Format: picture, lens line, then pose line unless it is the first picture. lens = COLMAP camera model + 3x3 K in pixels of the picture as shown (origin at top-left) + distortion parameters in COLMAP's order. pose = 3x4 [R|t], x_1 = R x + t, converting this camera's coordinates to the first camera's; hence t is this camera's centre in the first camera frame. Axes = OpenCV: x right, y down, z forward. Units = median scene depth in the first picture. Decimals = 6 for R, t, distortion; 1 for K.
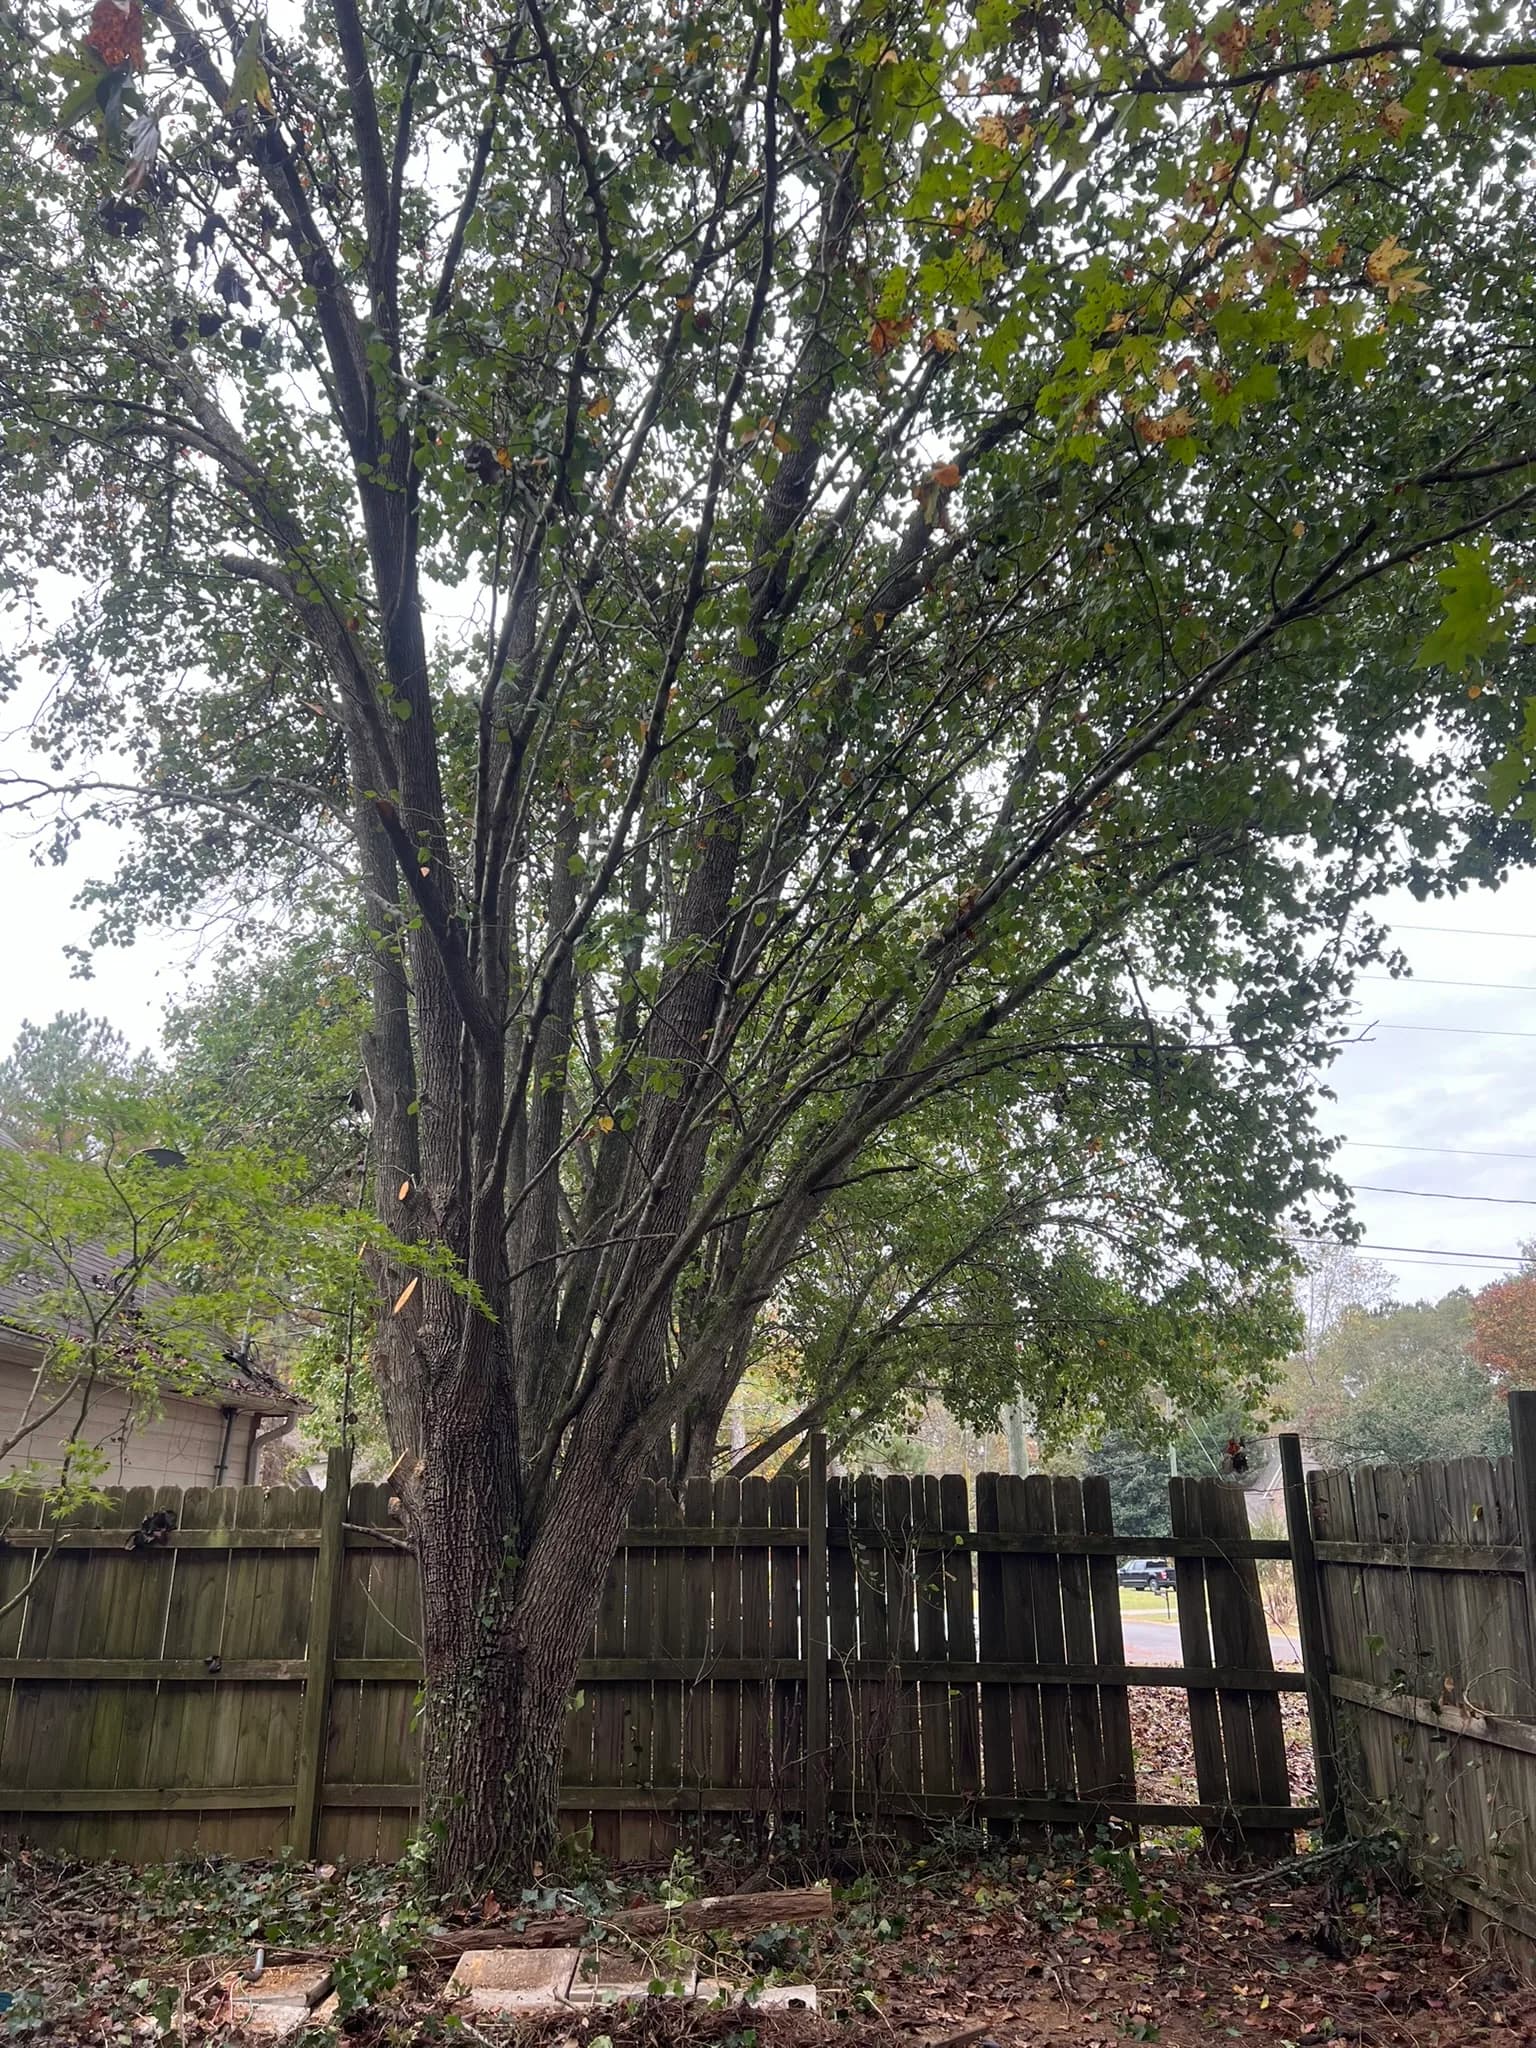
lens RADIAL K [[1509.2, 0, 768.0], [0, 1509.2, 1024.0], [0, 0, 1]] dist [0.087897, -0.118748]
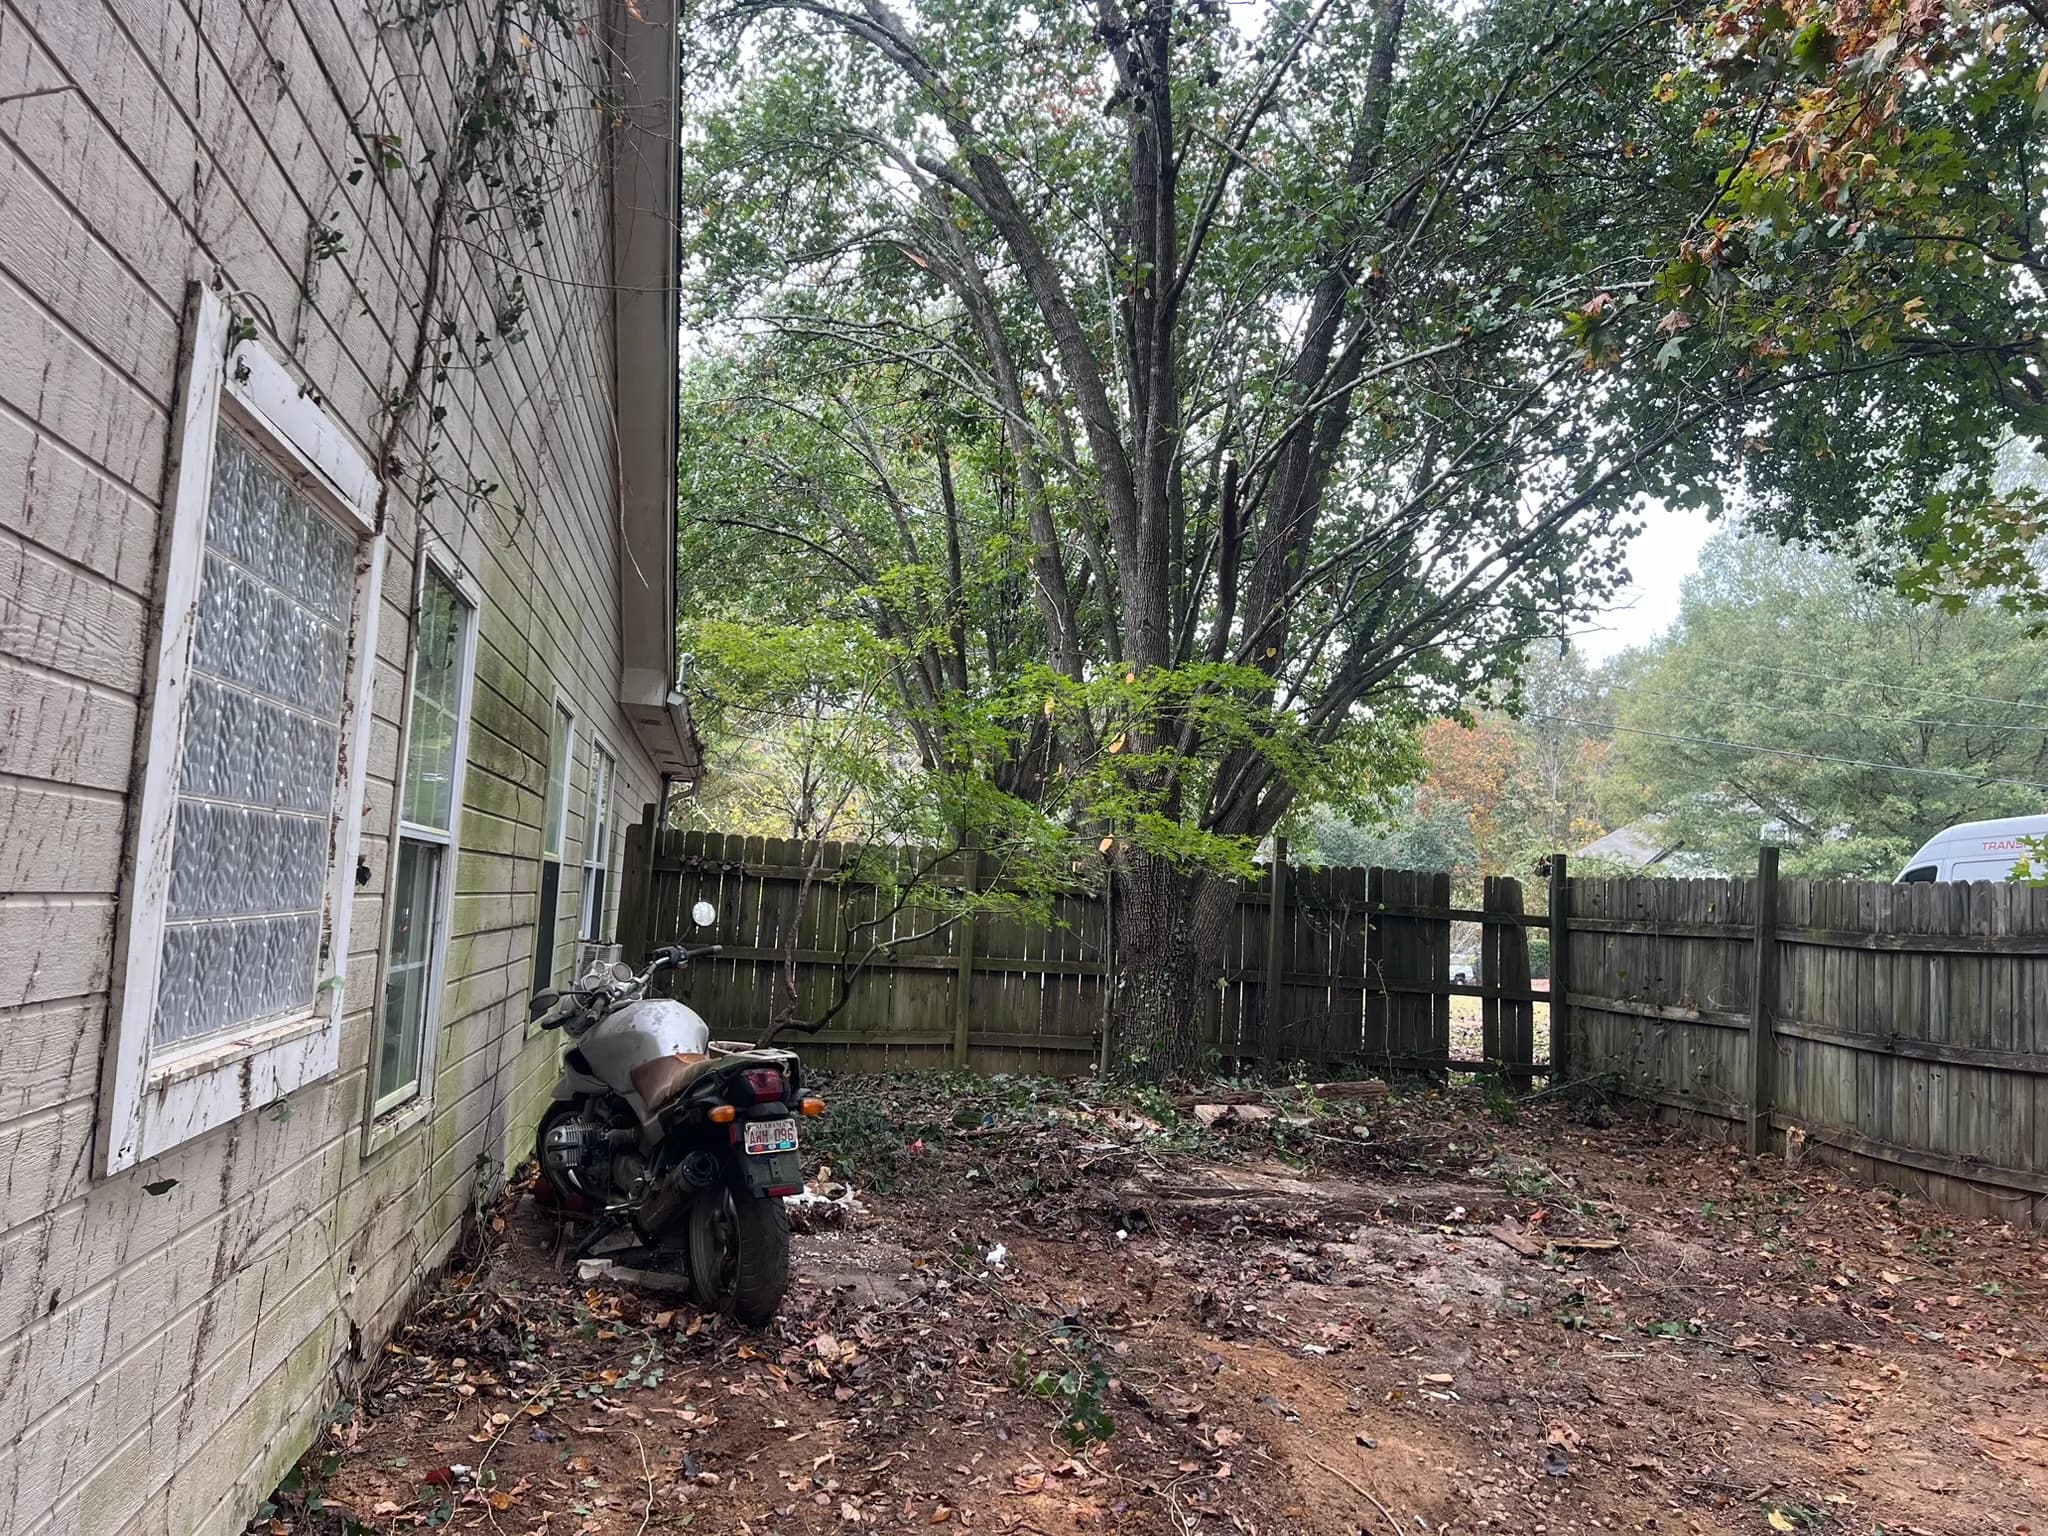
lens RADIAL K [[1509.2, 0, 1031.0], [0, 1509.2, 758.0], [0, 0, 1]] dist [0.087897, -0.118748]
pose [[0.974691, 0.071616, 0.211777, -0.564293], [-0.118876, 0.968304, 0.219674, -0.121964], [-0.189332, -0.239289, 0.952310, -0.415714]]
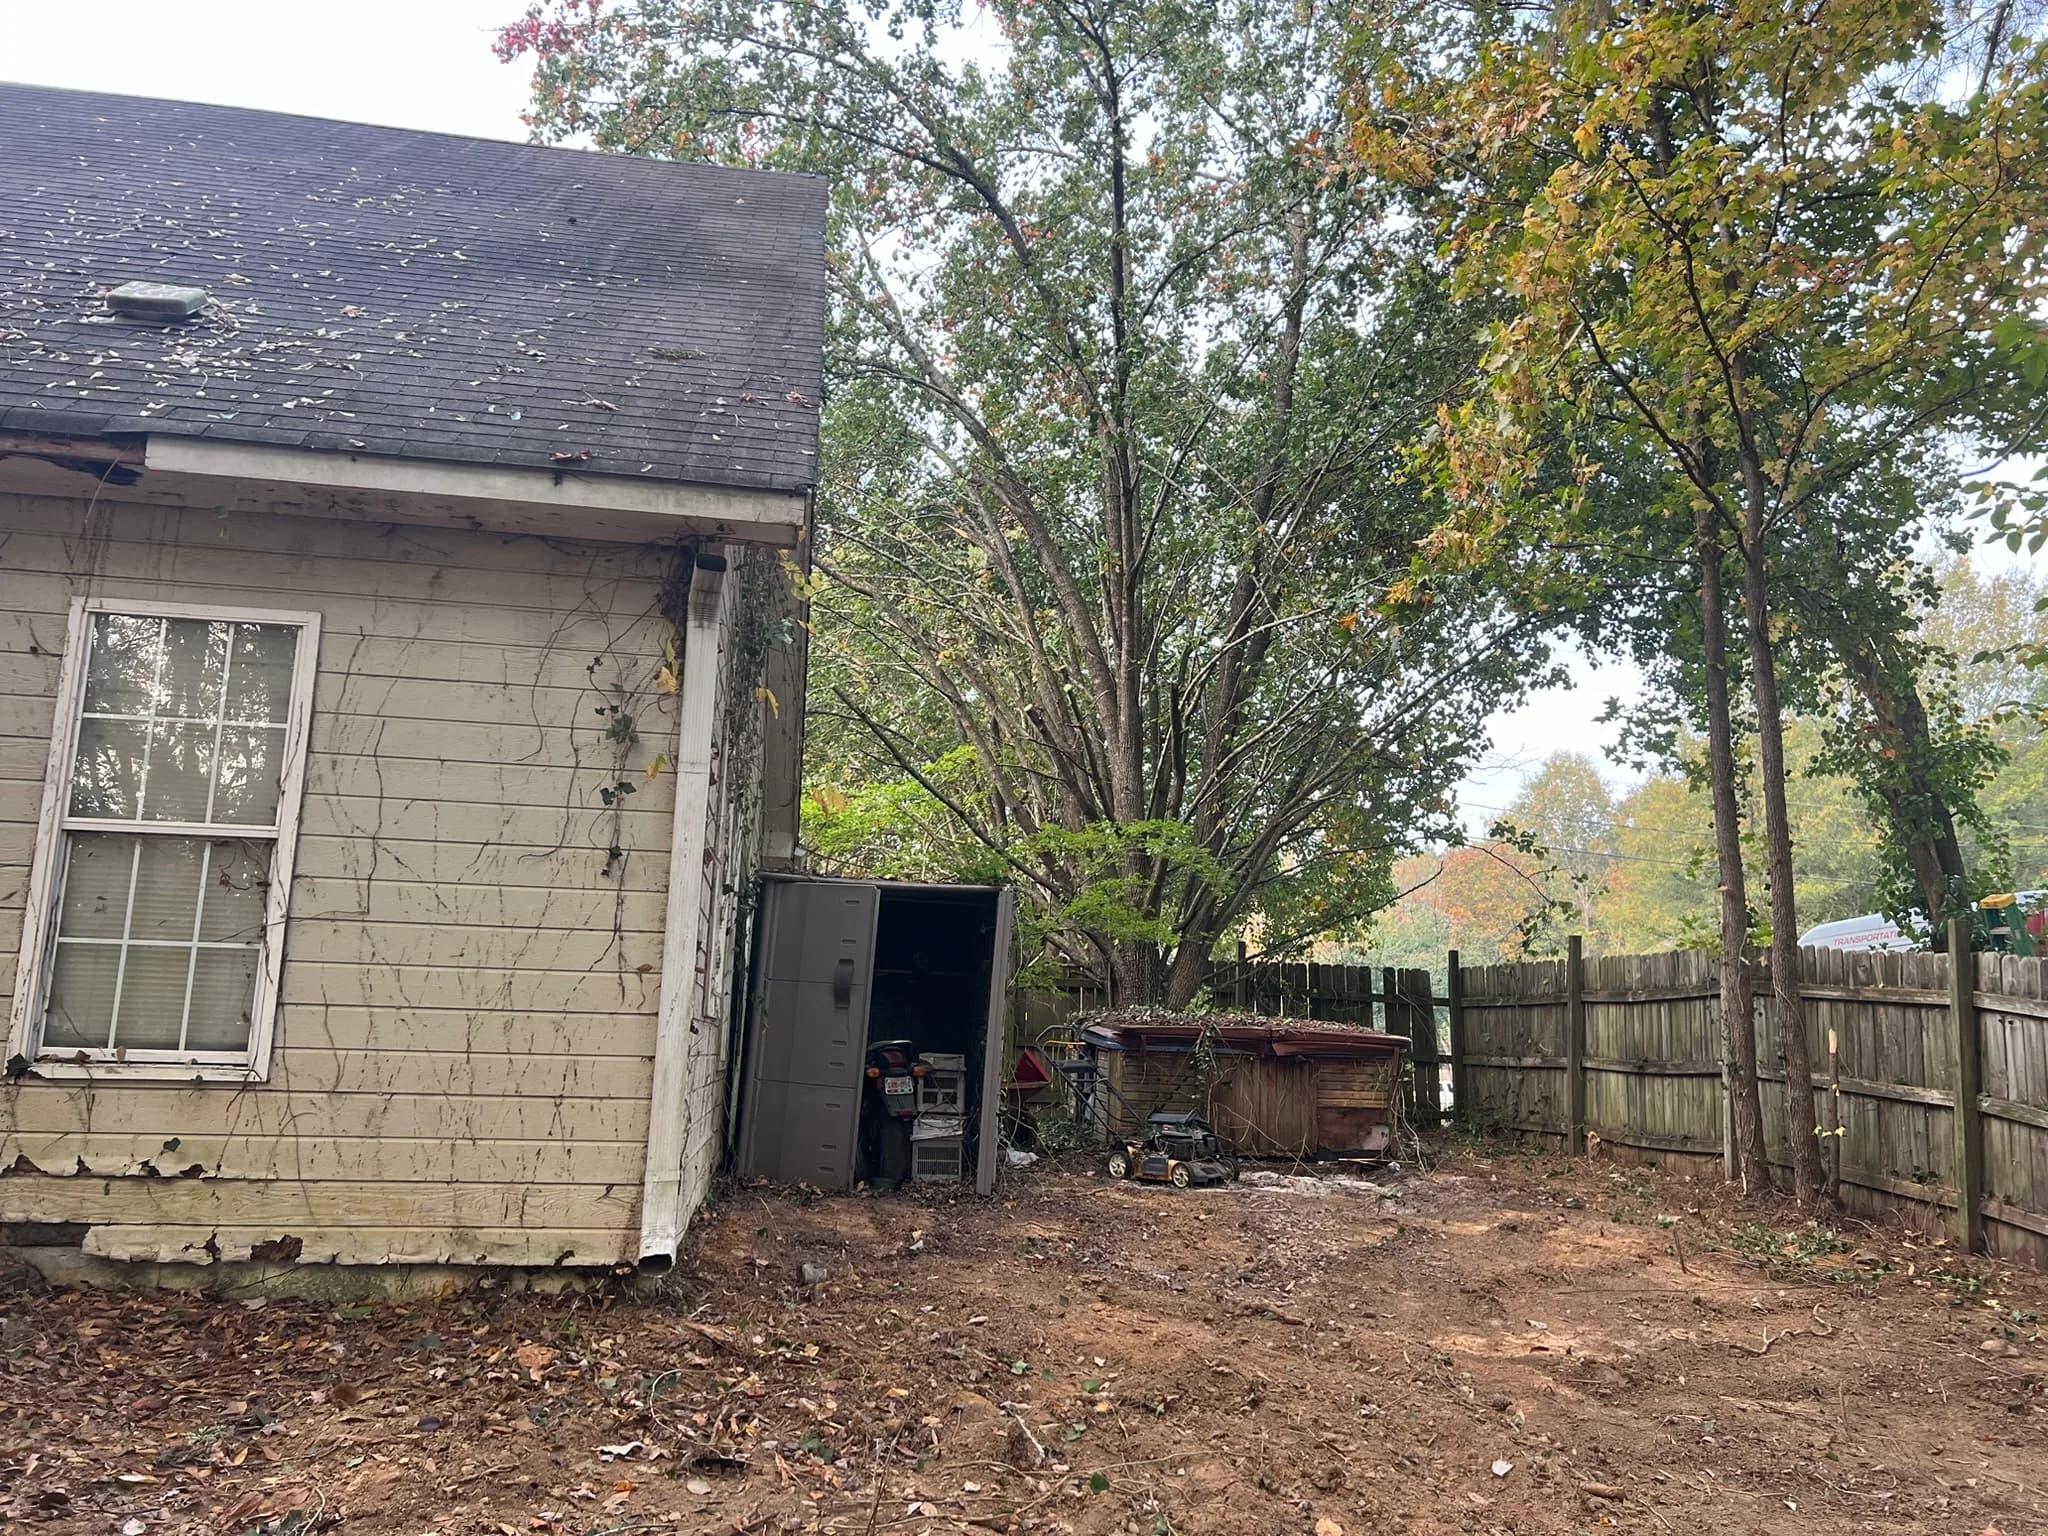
lens RADIAL K [[1509.2, 0, 1031.0], [0, 1509.2, 758.0], [0, 0, 1]] dist [0.087897, -0.118748]
pose [[0.982752, 0.060894, 0.174615, -0.647317], [-0.084052, 0.988147, 0.128454, -0.230654], [-0.164724, -0.140915, 0.976222, -0.976873]]
